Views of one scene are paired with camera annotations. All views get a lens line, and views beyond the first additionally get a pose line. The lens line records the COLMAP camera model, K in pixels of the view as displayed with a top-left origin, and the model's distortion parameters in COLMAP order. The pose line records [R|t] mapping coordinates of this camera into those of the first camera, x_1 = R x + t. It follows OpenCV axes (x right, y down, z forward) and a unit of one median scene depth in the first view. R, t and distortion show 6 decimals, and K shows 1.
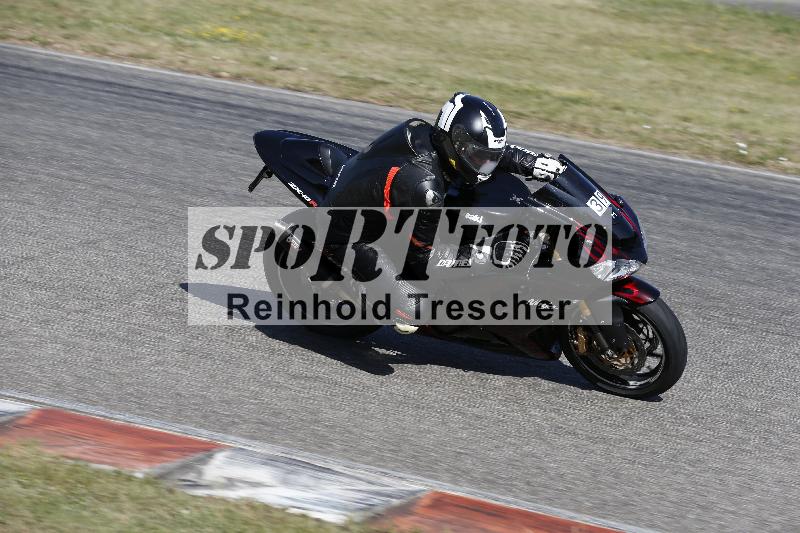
lens RADIAL K [[3484.2, 0, 399.5], [0, 3484.2, 258.0], [0, 0, 1]] dist [0.547708, 0.000000]
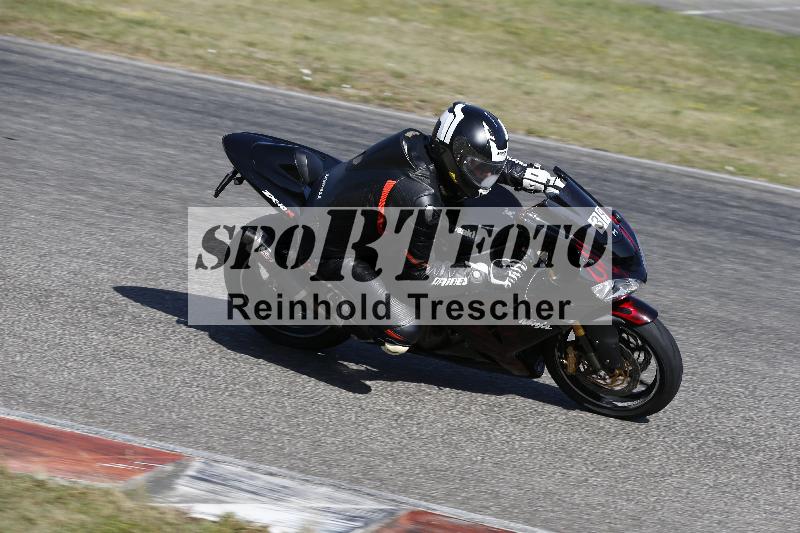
lens RADIAL K [[3484.2, 0, 415.0], [0, 3484.2, 233.7], [0, 0, 1]] dist [0.547708, 0.000000]
pose [[0.991260, 0.011925, 0.131383, -0.115258], [-0.013939, 0.999799, 0.014417, -0.023969], [-0.131185, -0.016122, 0.991227, 0.050080]]
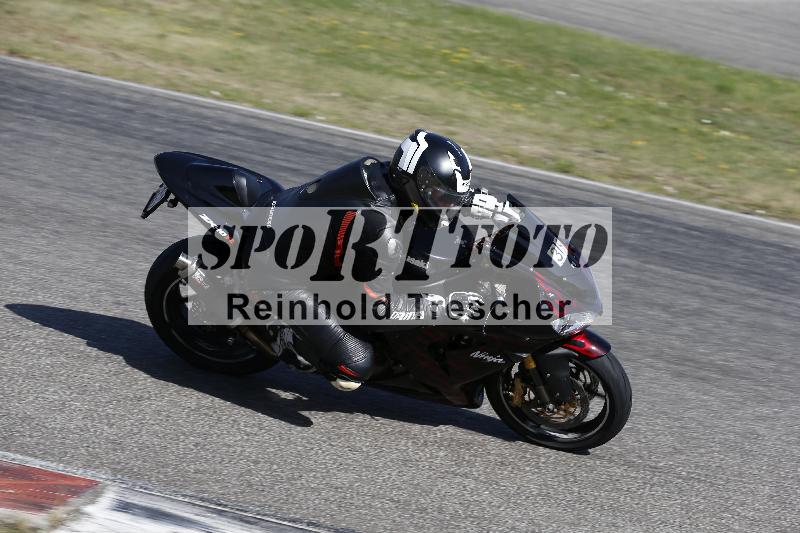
lens RADIAL K [[3484.2, 0, 409.5], [0, 3484.2, 202.6], [0, 0, 1]] dist [0.547708, 0.000000]
pose [[0.959277, 0.020201, 0.281743, -0.237847], [-0.028635, 0.999256, 0.025848, -0.049966], [-0.281012, -0.032863, 0.959142, 0.102663]]
